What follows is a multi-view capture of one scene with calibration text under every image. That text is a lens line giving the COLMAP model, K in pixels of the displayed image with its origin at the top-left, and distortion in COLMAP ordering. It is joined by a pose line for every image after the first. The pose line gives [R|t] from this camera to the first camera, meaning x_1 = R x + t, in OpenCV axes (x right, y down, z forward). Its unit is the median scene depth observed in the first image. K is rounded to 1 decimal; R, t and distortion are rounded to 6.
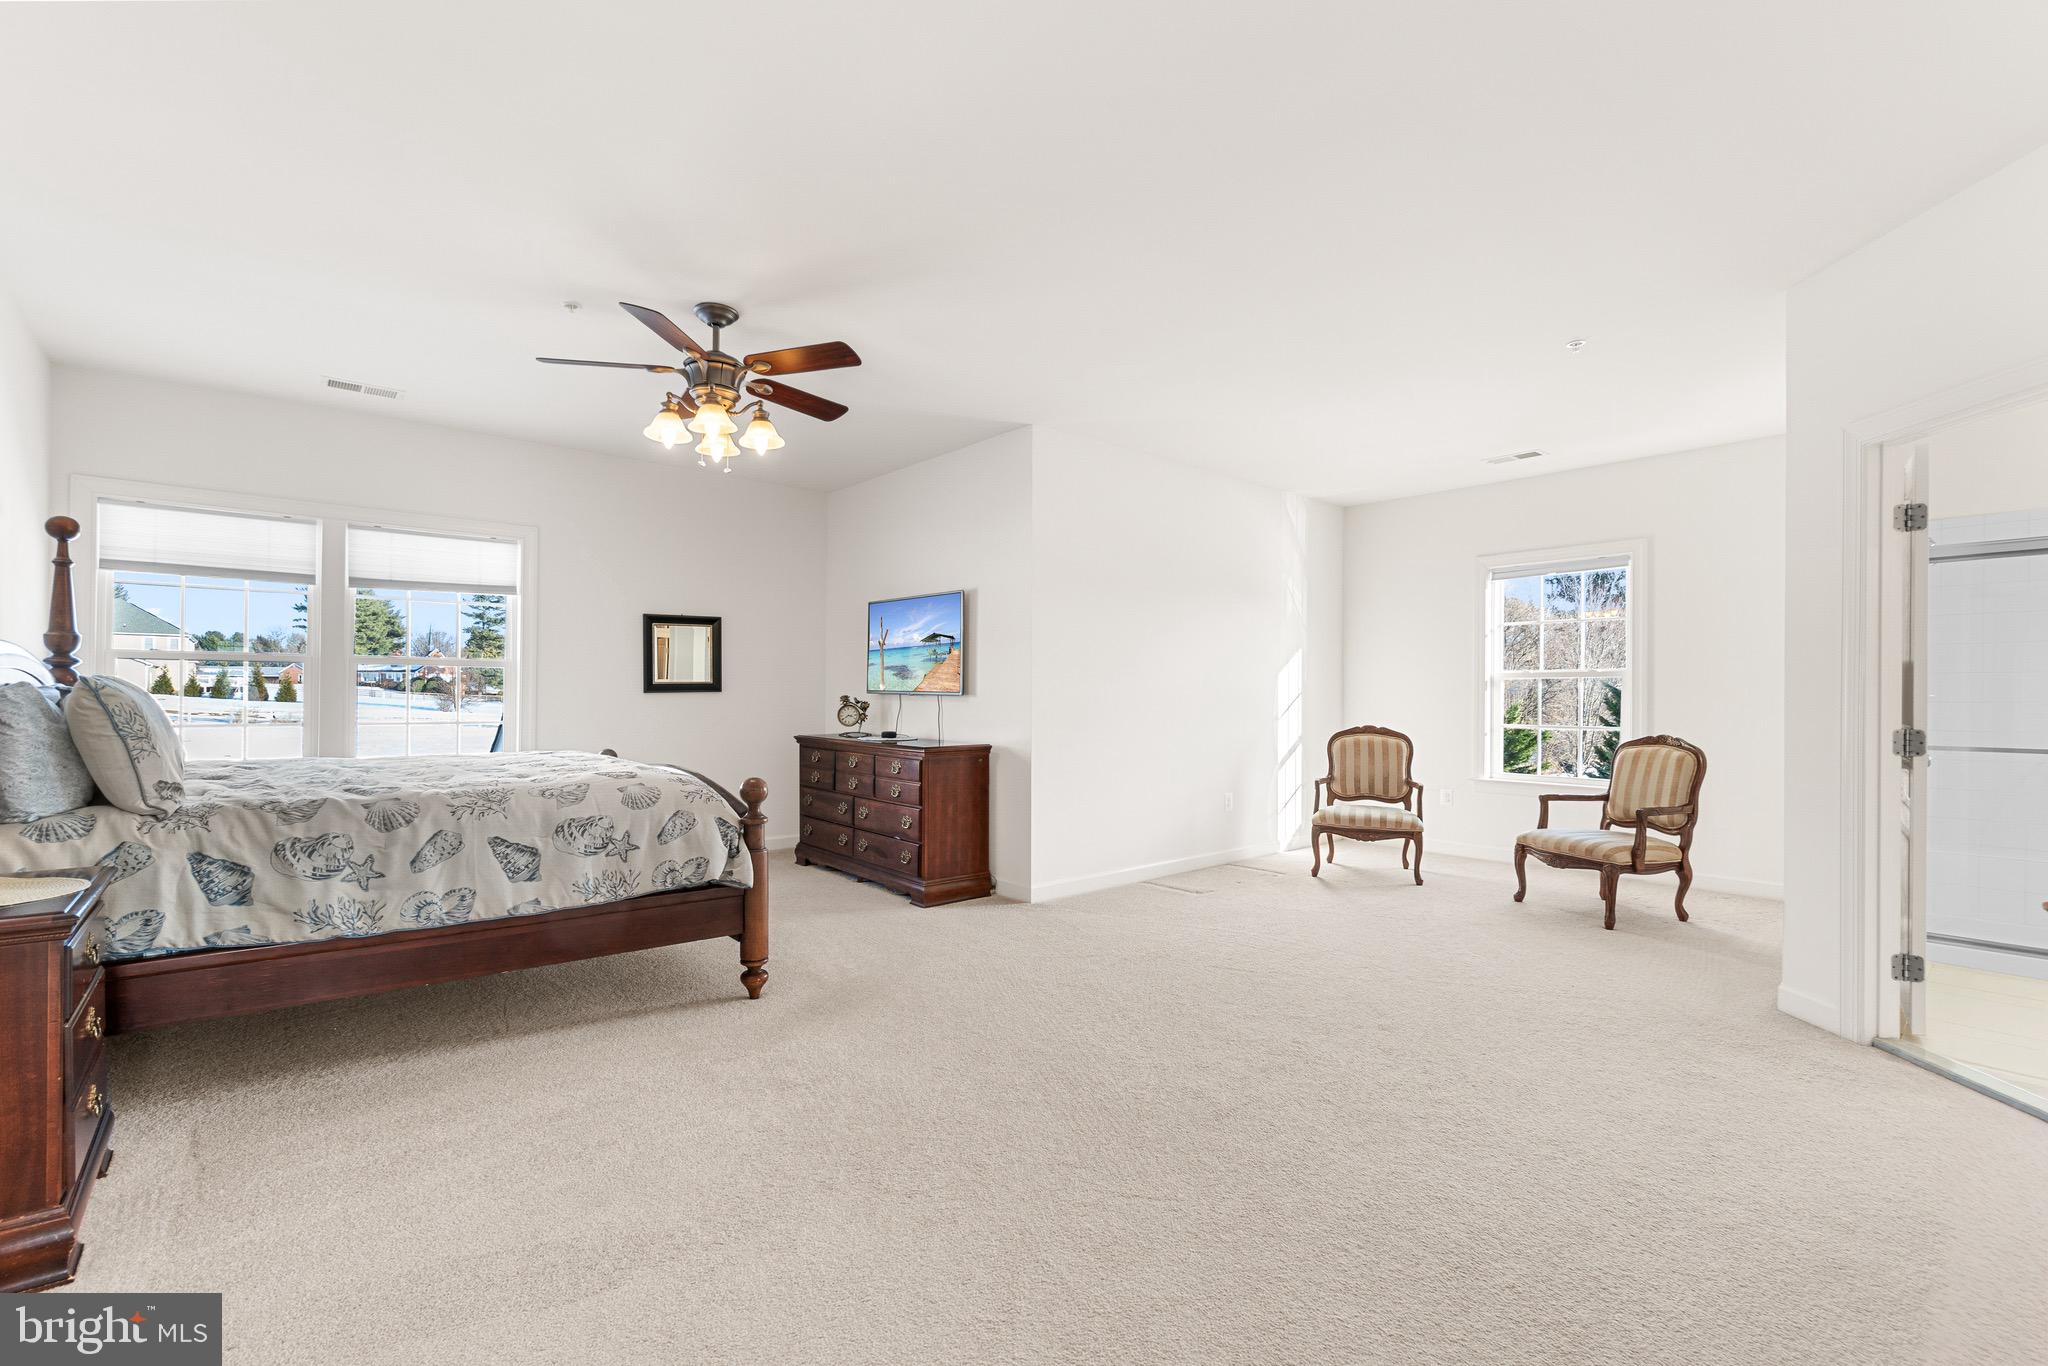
lens RADIAL K [[900.0, 0, 994.5], [0, 900.0, 700.4], [0, 0, 1]] dist [0.010836, 0.000221]
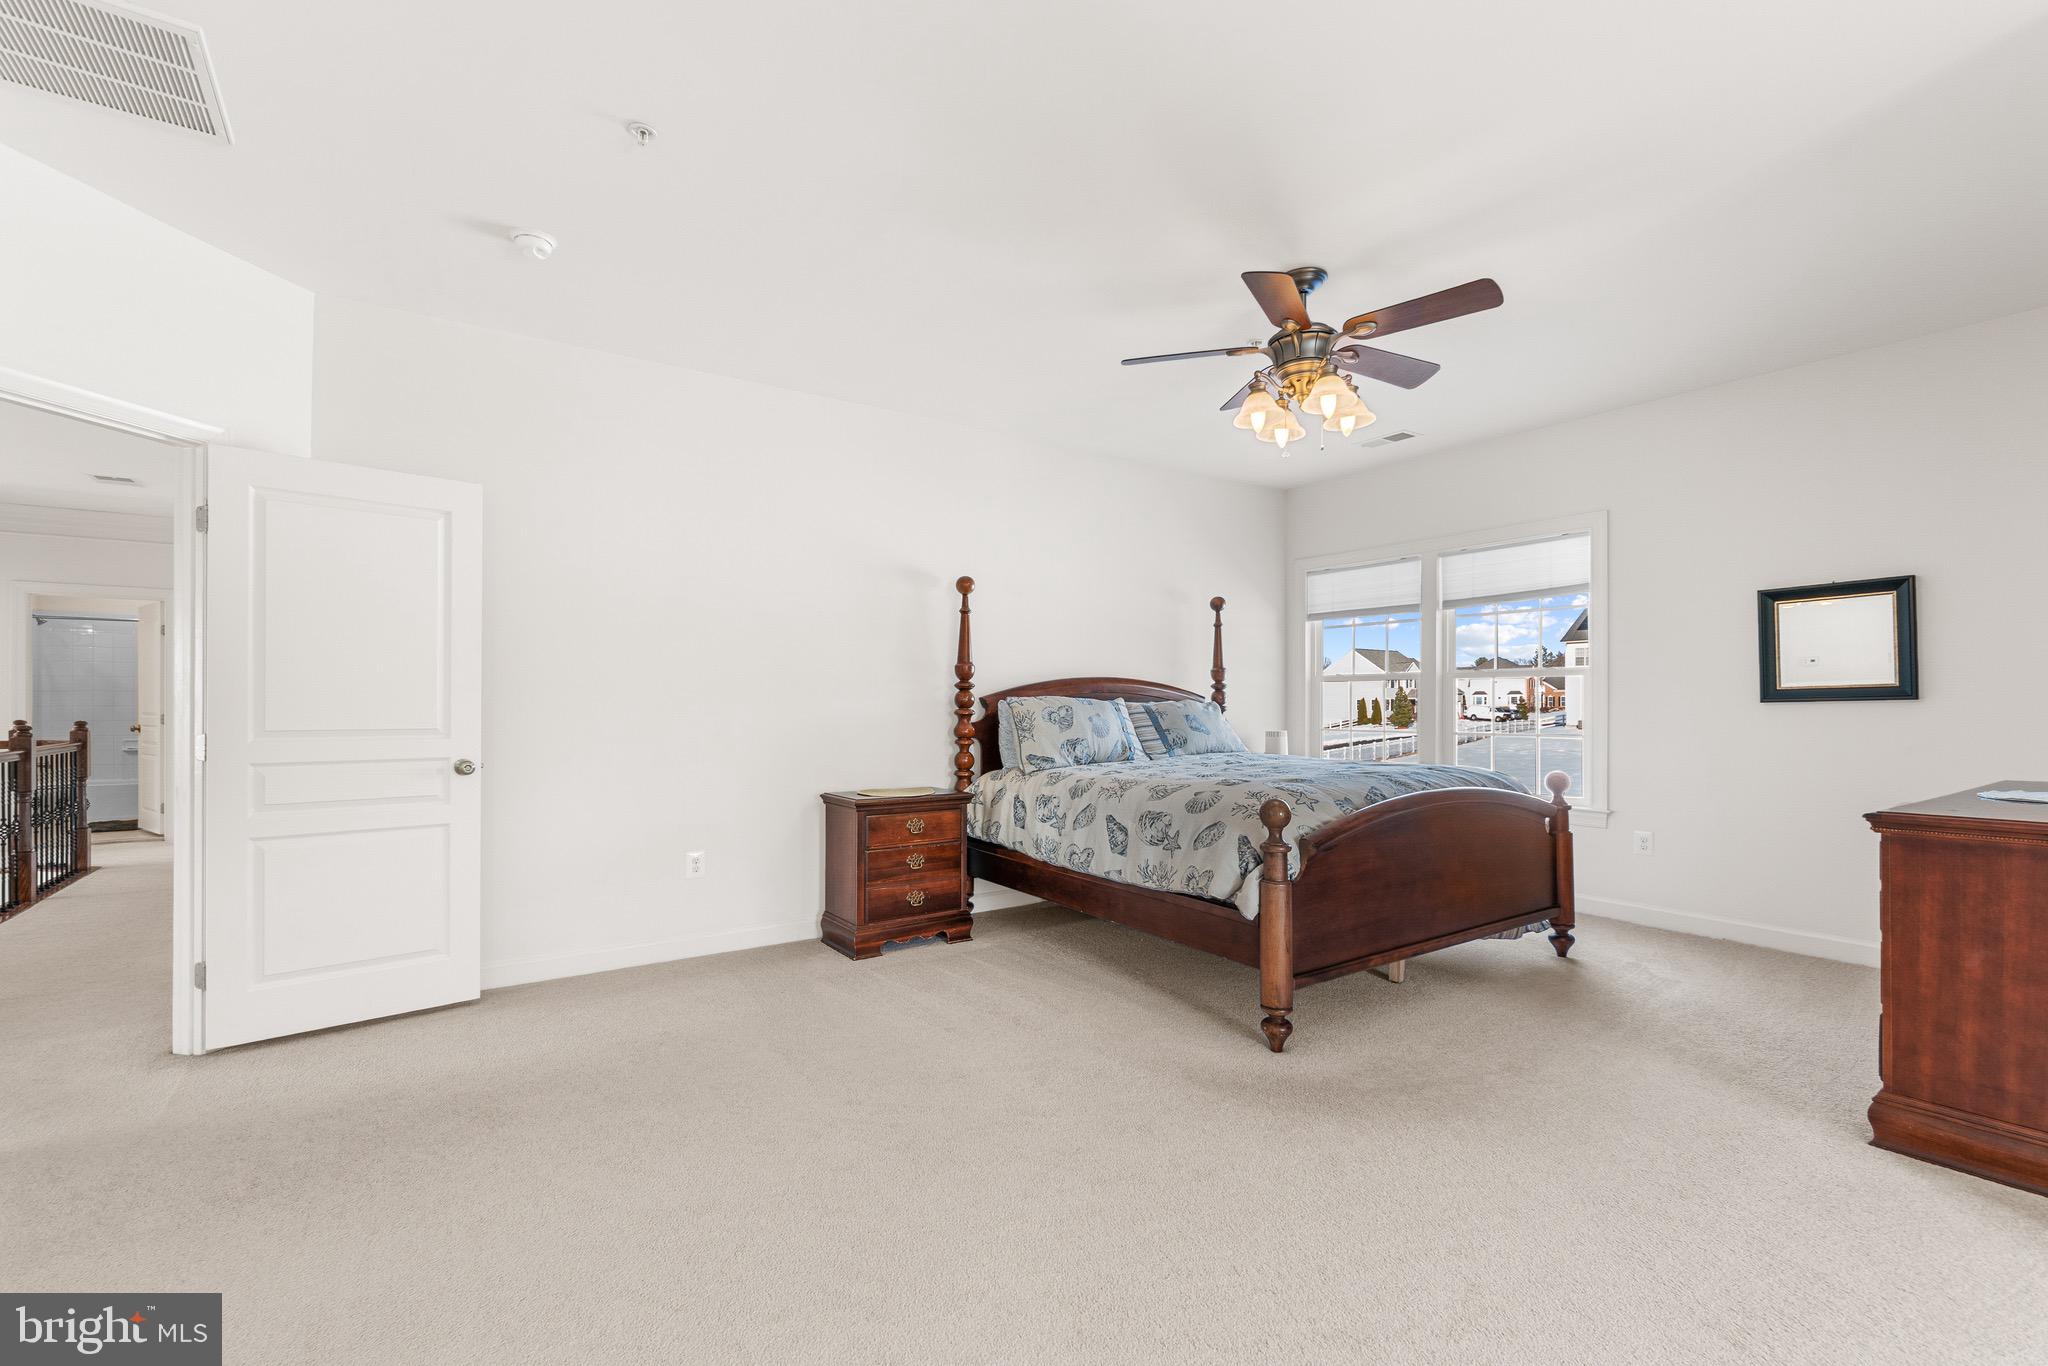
lens RADIAL K [[900.0, 0, 994.5], [0, 900.0, 700.4], [0, 0, 1]] dist [0.010836, 0.000221]
pose [[-0.096002, -0.010450, -0.995326, 0.662590], [-0.004641, 0.999939, -0.010051, -0.000299], [0.995370, 0.003654, -0.096044, 0.841064]]
